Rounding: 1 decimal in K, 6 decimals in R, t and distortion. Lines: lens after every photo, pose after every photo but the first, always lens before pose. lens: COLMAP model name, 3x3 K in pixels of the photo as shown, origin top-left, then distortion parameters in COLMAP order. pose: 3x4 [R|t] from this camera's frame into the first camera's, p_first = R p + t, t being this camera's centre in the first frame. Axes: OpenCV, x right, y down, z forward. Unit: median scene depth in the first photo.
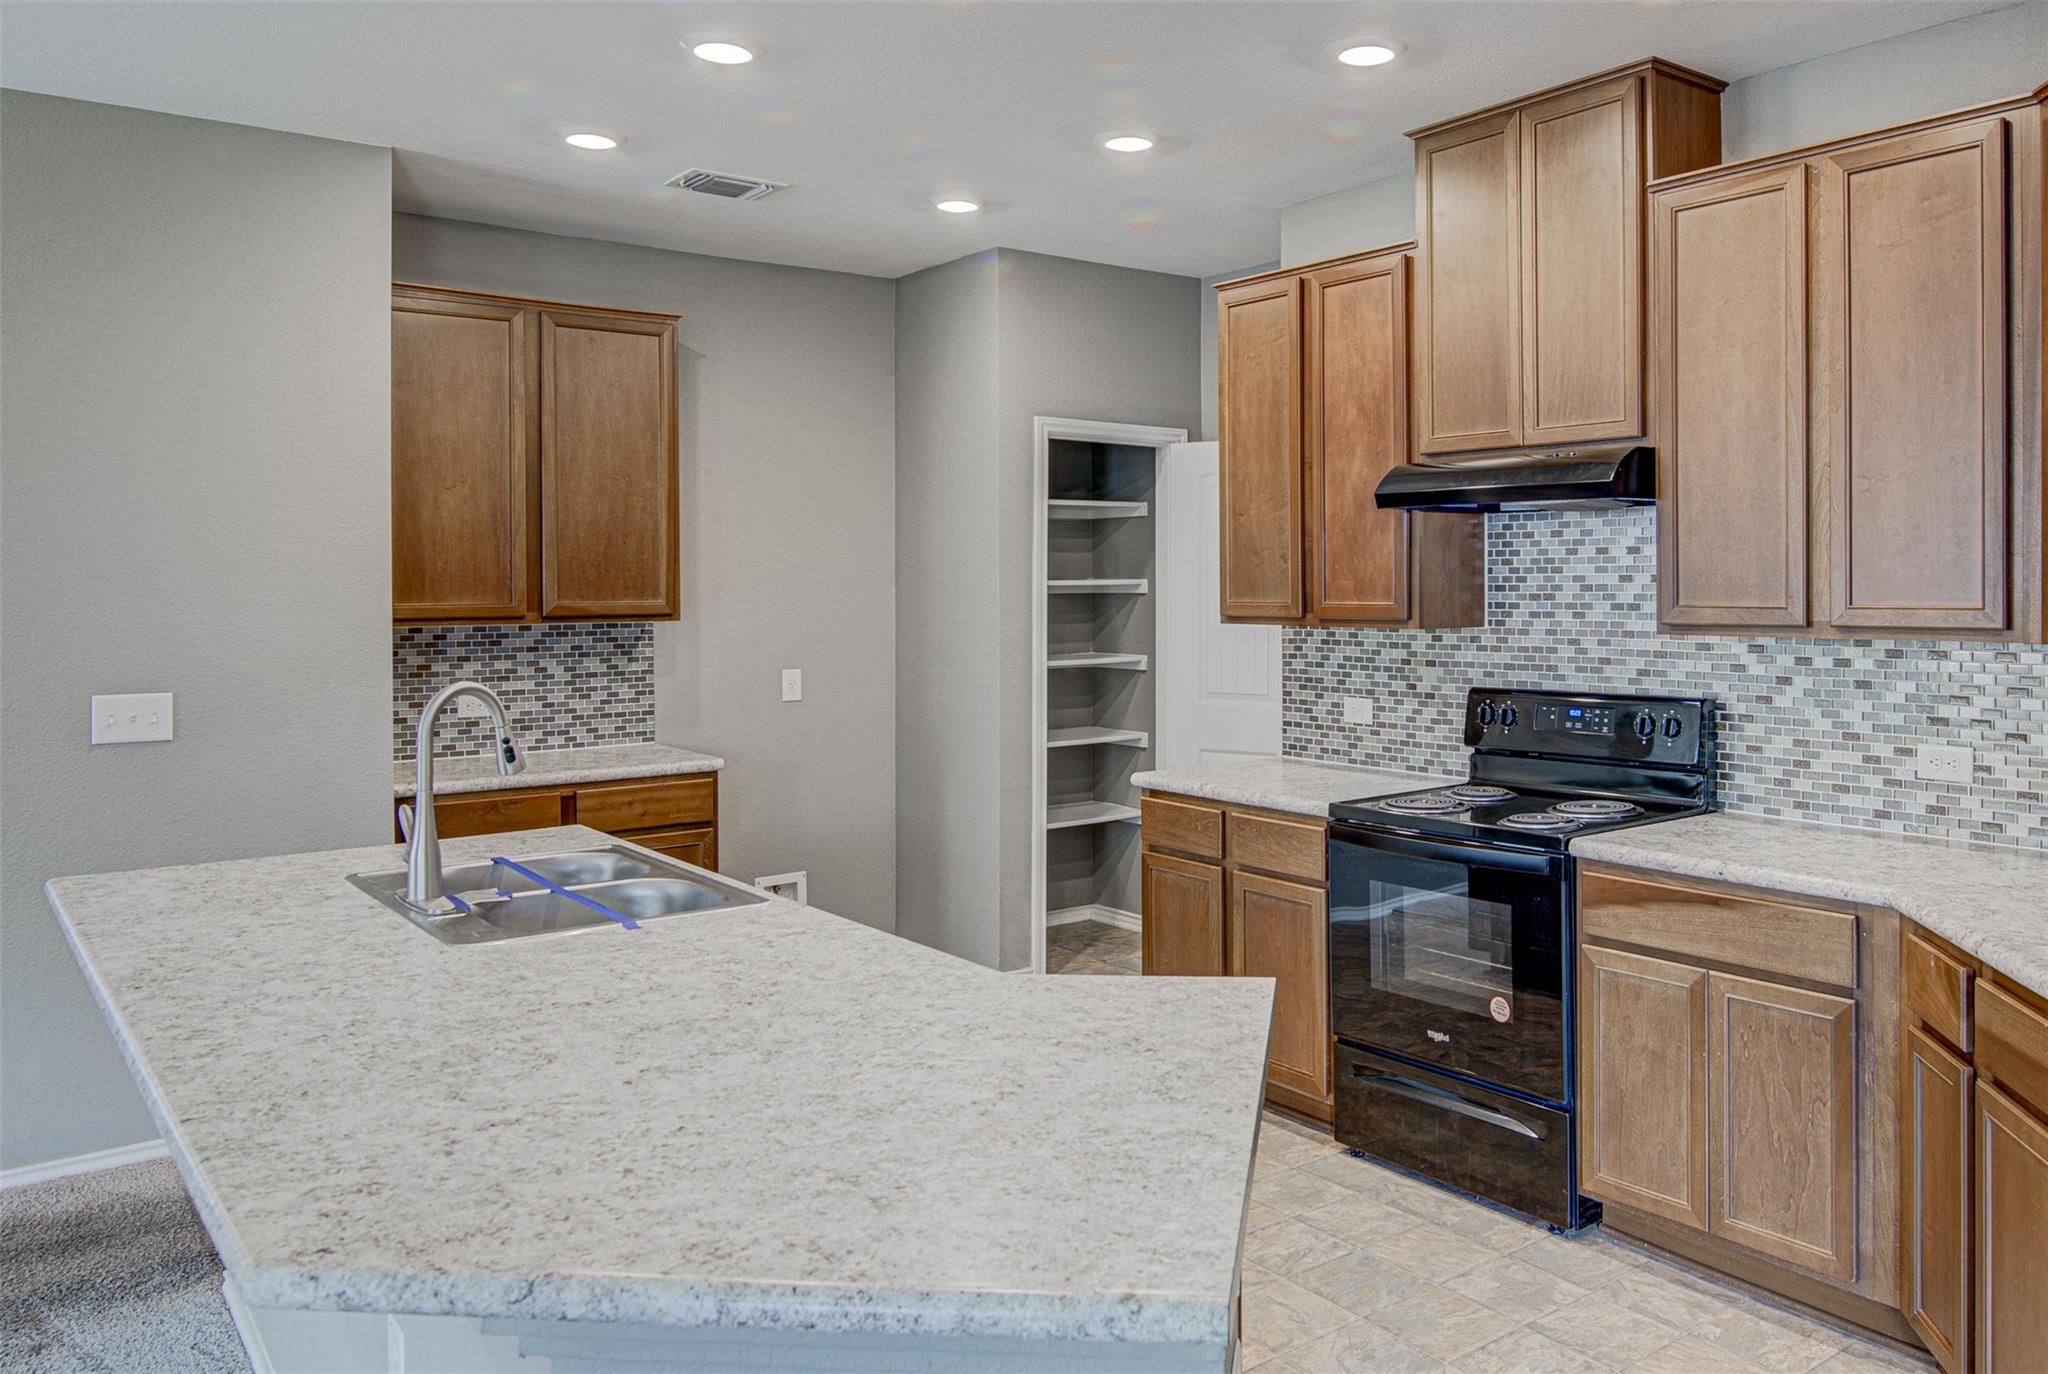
lens RADIAL K [[1544.1, 0, 1205.3], [0, 1544.1, 595.8], [0, 0, 1]] dist [-0.007933, 0.004931]
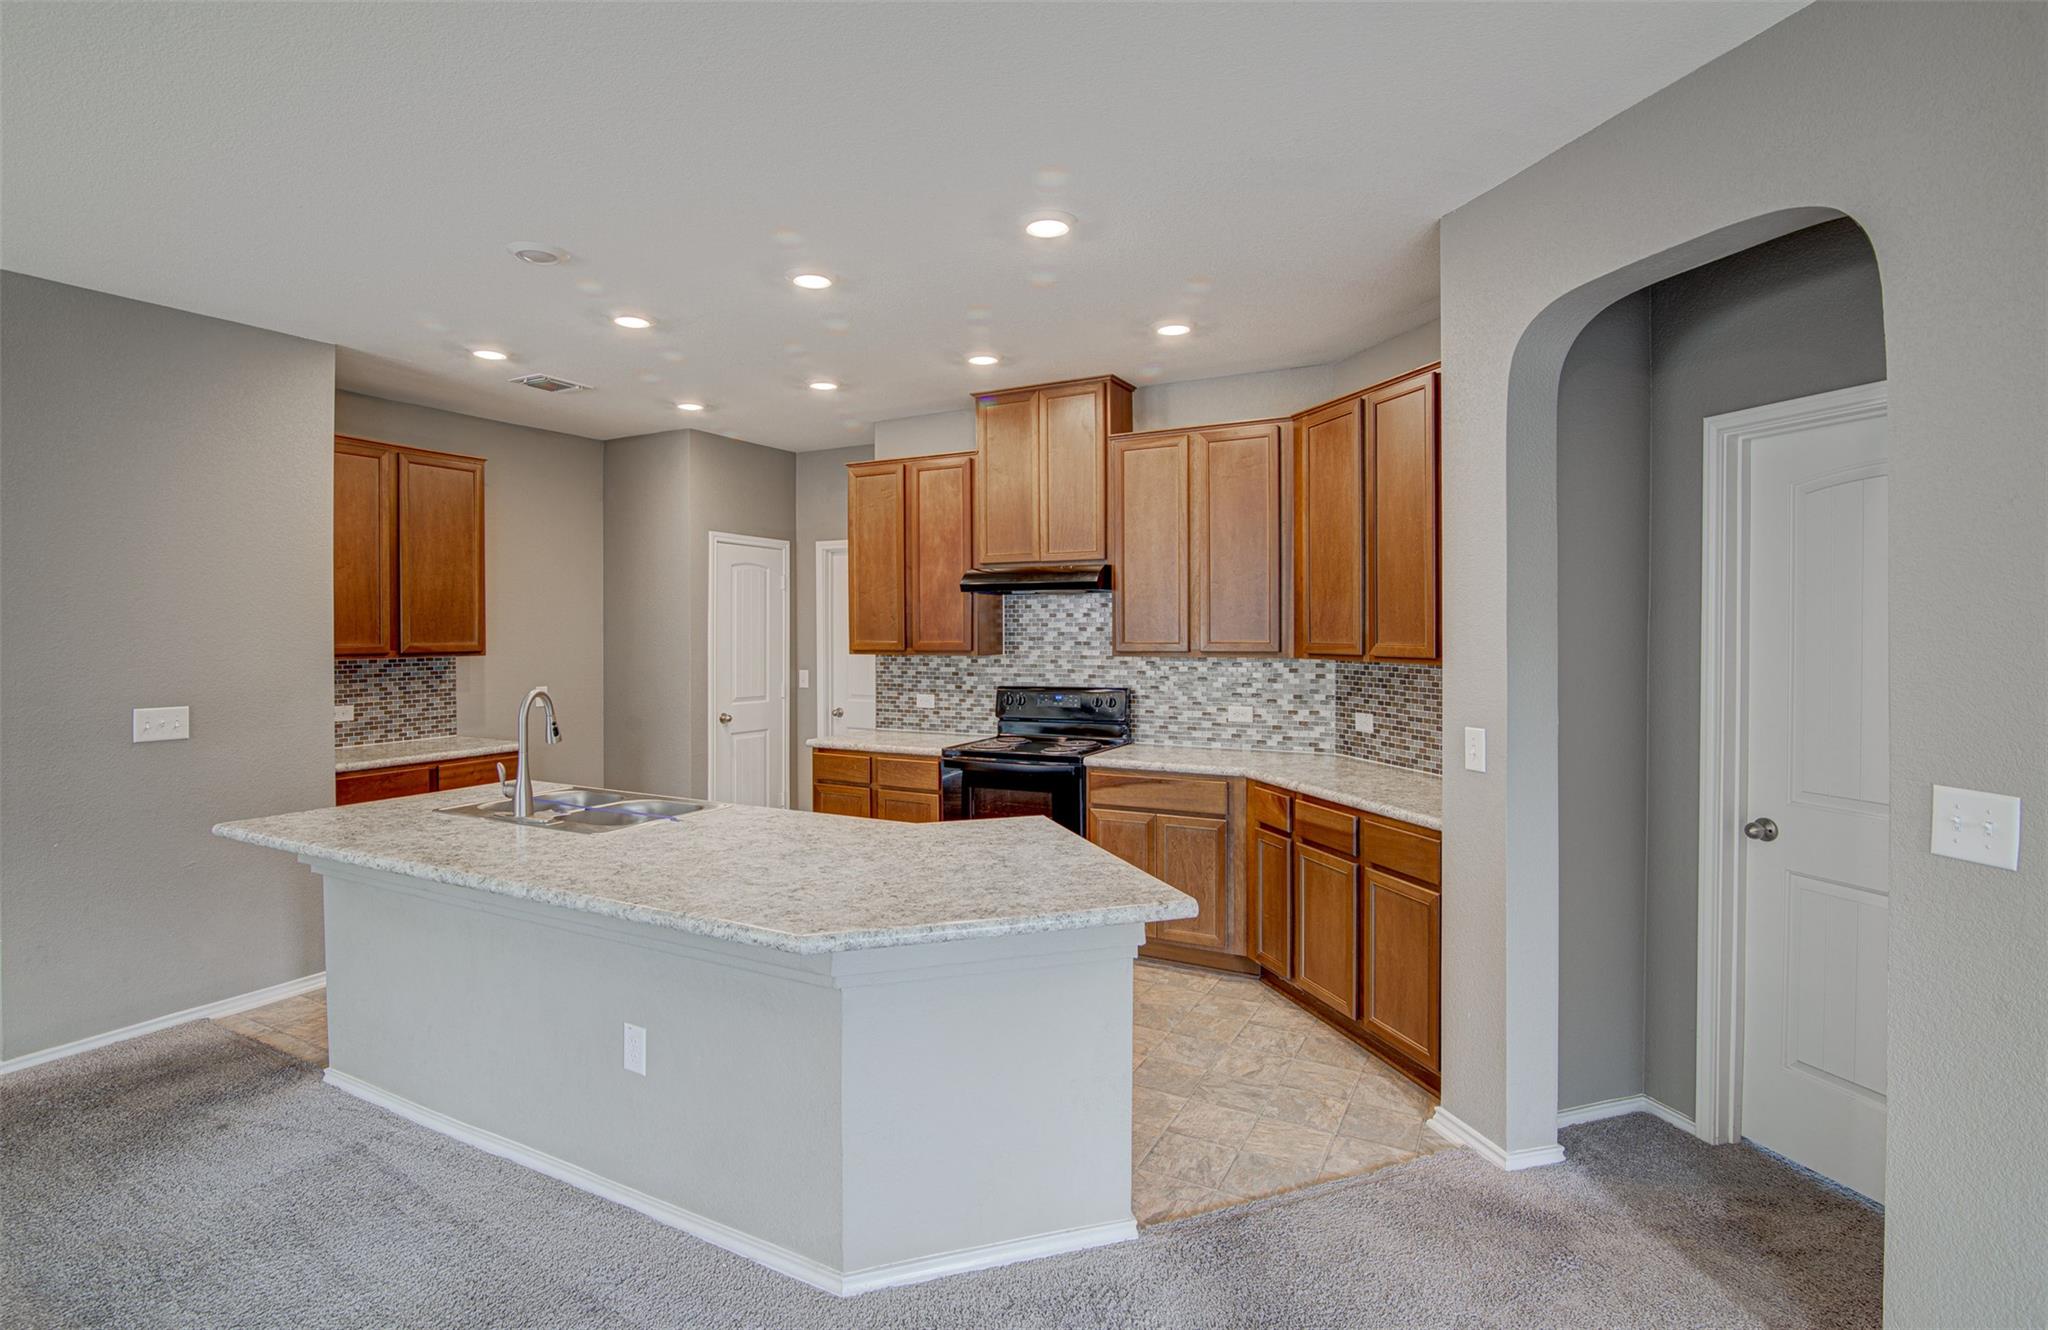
lens RADIAL K [[978.5, 0, 1012.1], [0, 978.5, 637.0], [0, 0, 1]] dist [-0.020101, -0.001088]
pose [[0.929988, -0.001930, 0.367584, -0.266967], [0.003043, 0.999992, -0.002449, 0.001801], [-0.367577, 0.003396, 0.929987, -0.134238]]
